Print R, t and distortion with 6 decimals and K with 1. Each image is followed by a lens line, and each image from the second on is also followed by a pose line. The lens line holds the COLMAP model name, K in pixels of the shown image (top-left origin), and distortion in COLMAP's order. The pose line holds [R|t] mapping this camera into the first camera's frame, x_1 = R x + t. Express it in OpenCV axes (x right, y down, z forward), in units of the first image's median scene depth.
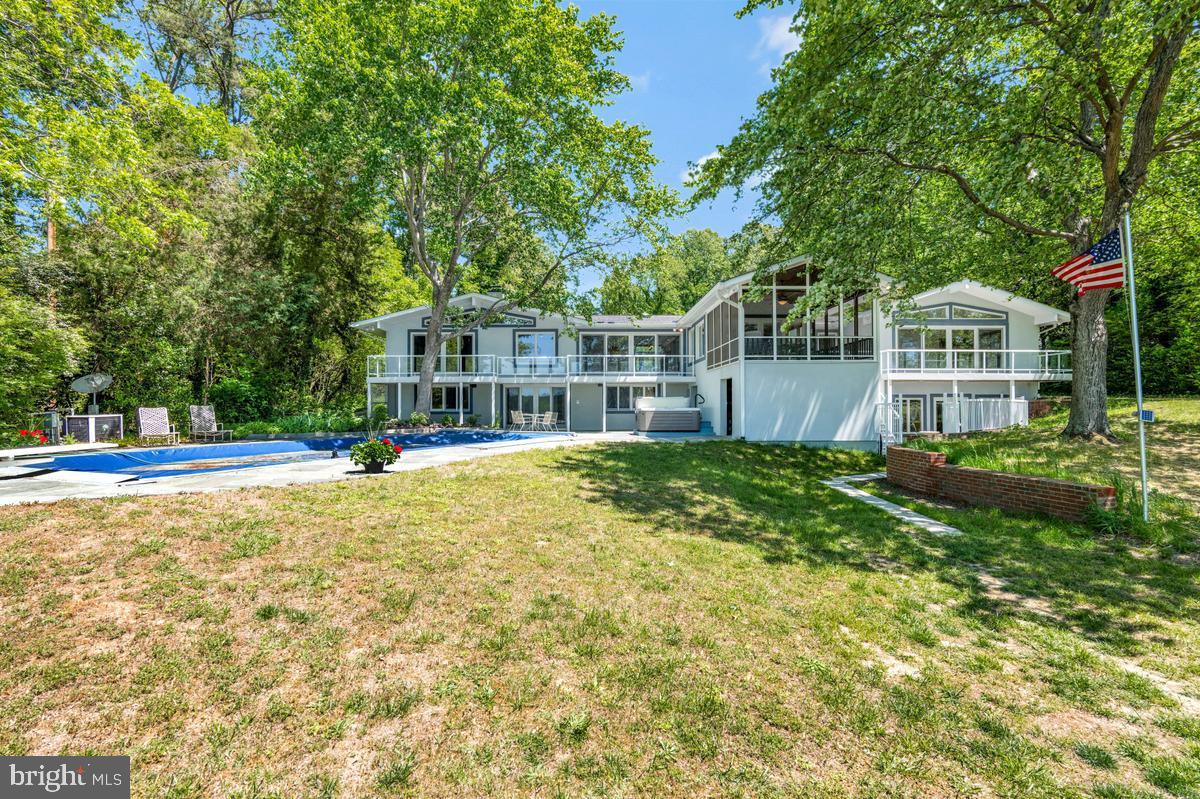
lens RADIAL K [[572.0, 0, 605.7], [0, 572.0, 390.5], [0, 0, 1]] dist [-0.001903, 0.000038]
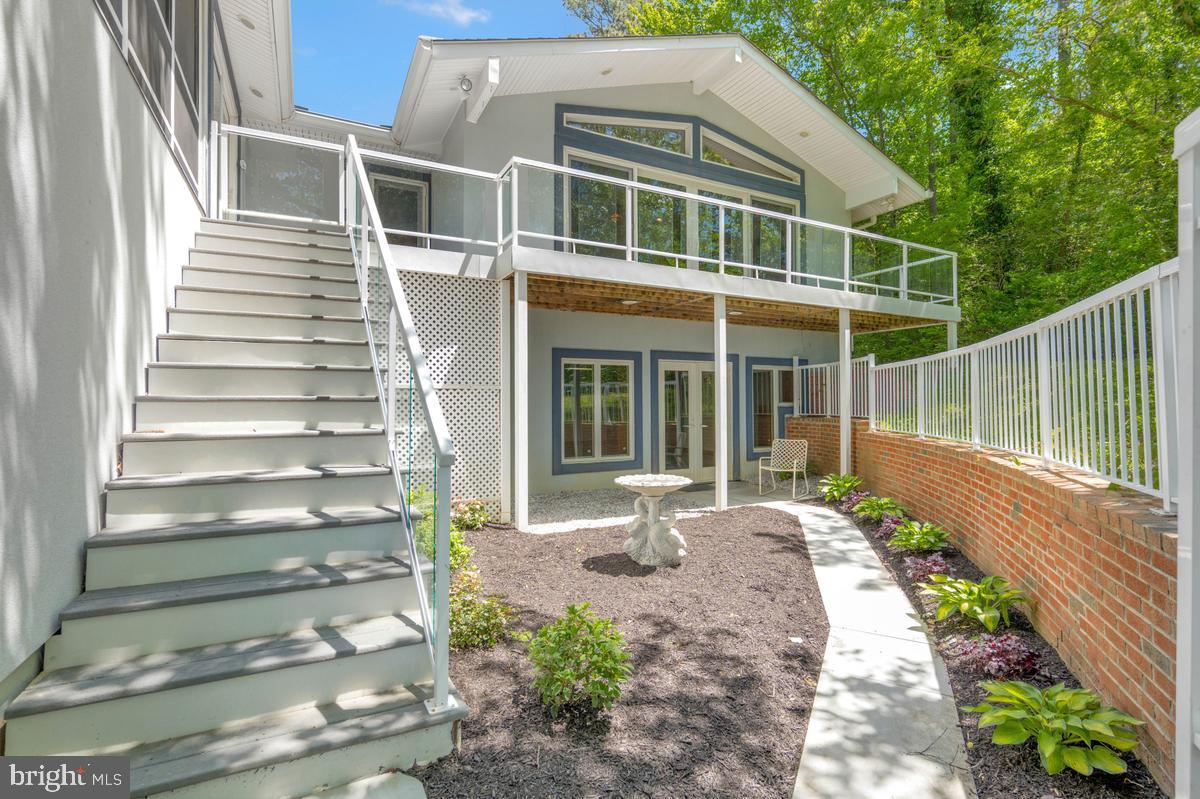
lens RADIAL K [[572.0, 0, 601.2], [0, 572.0, 401.7], [0, 0, 1]] dist [-0.001903, 0.000038]
pose [[0.900696, -0.003921, 0.434432, 0.381805], [0.003141, 0.999992, 0.002512, 0.037554], [-0.434438, -0.000898, 0.900701, 0.687270]]
